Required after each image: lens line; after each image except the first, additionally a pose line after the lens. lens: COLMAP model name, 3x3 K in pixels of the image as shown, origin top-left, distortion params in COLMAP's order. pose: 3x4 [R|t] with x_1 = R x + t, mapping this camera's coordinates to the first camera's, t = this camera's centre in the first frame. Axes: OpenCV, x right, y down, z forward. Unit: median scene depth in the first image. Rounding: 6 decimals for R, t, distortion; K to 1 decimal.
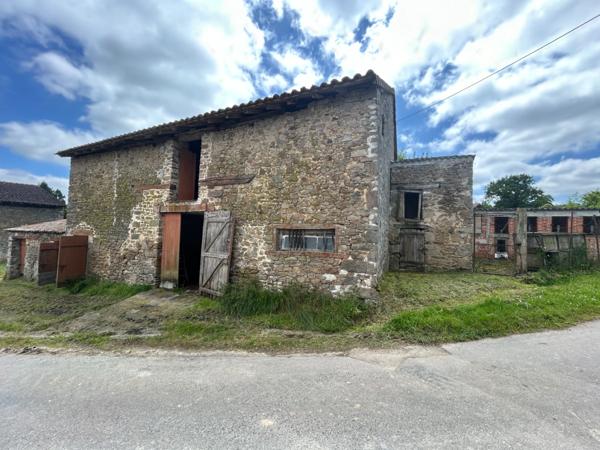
lens RADIAL K [[241.4, 0, 300.0], [0, 241.4, 225.0], [0, 0, 1]] dist [0.000219, 0.000128]
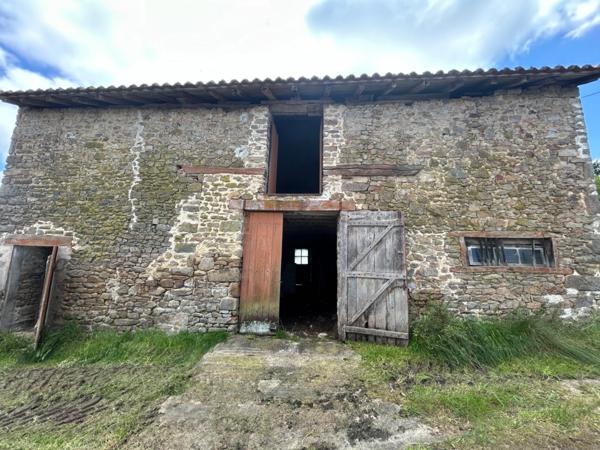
lens RADIAL K [[241.4, 0, 300.0], [0, 241.4, 225.0], [0, 0, 1]] dist [0.000219, 0.000128]
pose [[0.941598, 0.051747, 0.332739, -0.801157], [-0.018374, 0.994545, -0.102675, 0.061758], [-0.336237, 0.090565, 0.937413, 0.439756]]
